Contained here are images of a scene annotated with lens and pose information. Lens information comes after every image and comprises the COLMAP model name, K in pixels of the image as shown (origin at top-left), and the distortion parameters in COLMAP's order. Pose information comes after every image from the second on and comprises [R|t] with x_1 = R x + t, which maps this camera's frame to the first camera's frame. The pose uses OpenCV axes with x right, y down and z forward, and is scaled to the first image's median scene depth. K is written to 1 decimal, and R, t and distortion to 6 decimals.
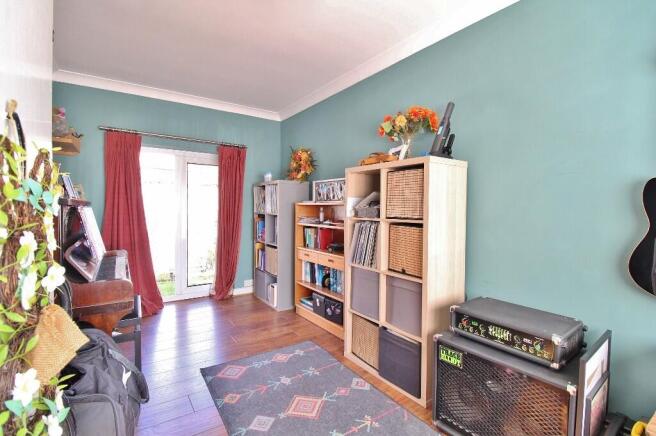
lens RADIAL K [[306.6, 0, 328.0], [0, 306.6, 218.0], [0, 0, 1]] dist [0.001218, 0.000008]
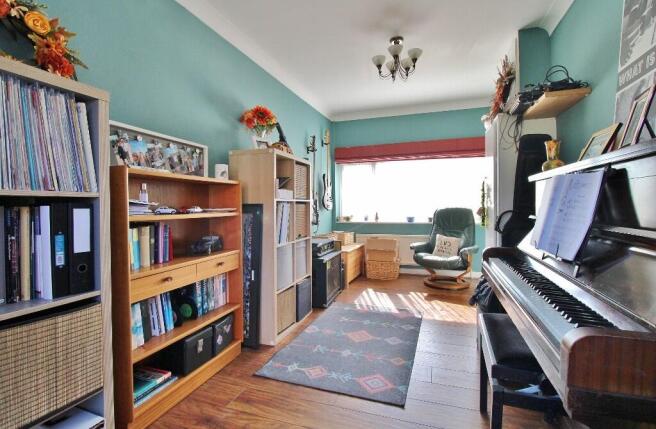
lens RADIAL K [[310.3, 0, 328.0], [0, 310.3, 214.5], [0, 0, 1]] dist [-0.020883, -0.000178]
pose [[-0.593670, -0.027484, 0.804239, -0.609785], [0.029709, 0.997987, 0.056036, -0.002493], [-0.804160, 0.057160, -0.591658, 1.071911]]
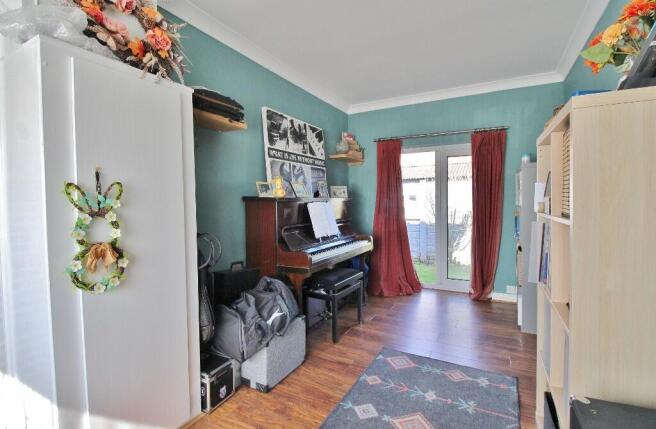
lens RADIAL K [[310.3, 0, 328.0], [0, 310.3, 214.5], [0, 0, 1]] dist [-0.020883, -0.000178]
pose [[0.460195, 0.025407, -0.887454, 0.323017], [-0.015627, 0.999667, 0.020516, -0.003136], [0.887680, 0.004426, 0.460439, 0.214585]]
